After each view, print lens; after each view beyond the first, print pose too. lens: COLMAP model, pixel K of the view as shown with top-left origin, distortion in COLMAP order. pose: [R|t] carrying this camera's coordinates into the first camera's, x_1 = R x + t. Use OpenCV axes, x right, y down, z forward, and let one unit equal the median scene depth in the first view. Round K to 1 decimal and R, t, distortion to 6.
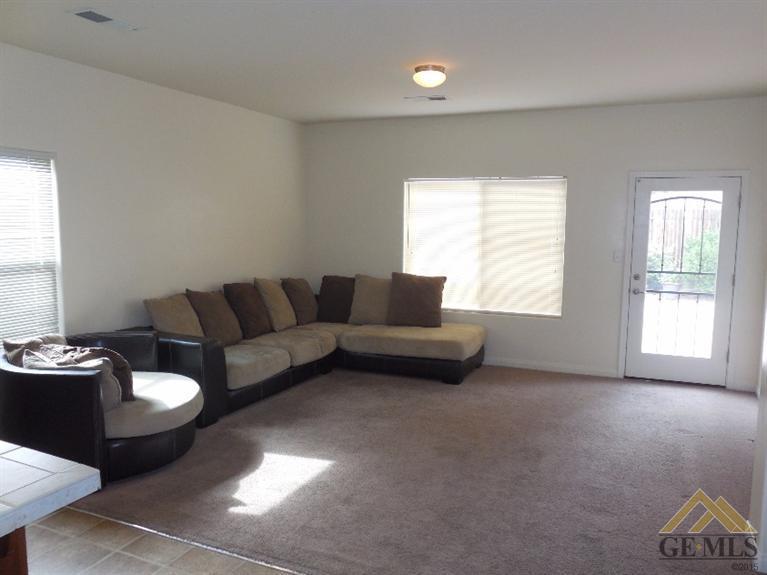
lens RADIAL K [[595.7, 0, 383.5], [0, 595.7, 287.5], [0, 0, 1]] dist [-0.089659, 0.081944]
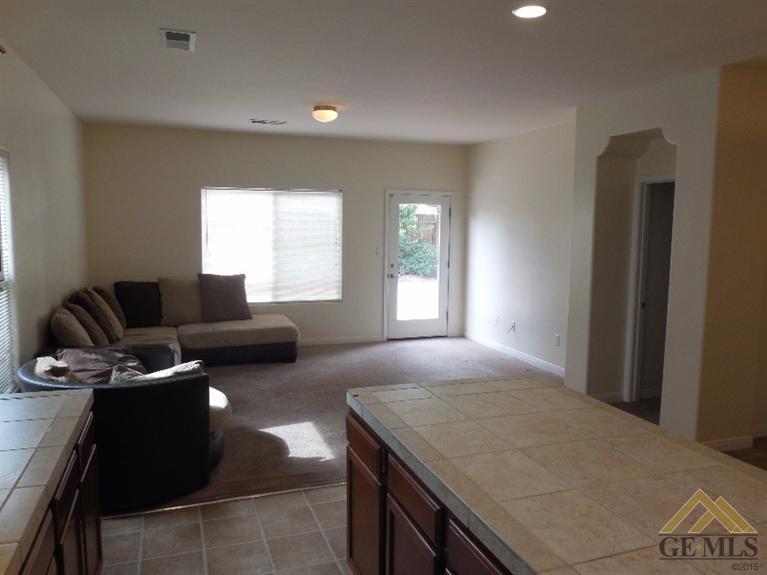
lens RADIAL K [[595.7, 0, 383.5], [0, 595.7, 287.5], [0, 0, 1]] dist [-0.089659, 0.081944]
pose [[0.721654, -0.073157, 0.688378, -0.499847], [0.072713, 0.996910, 0.029719, -0.008585], [-0.688425, 0.028607, 0.724743, 0.001284]]
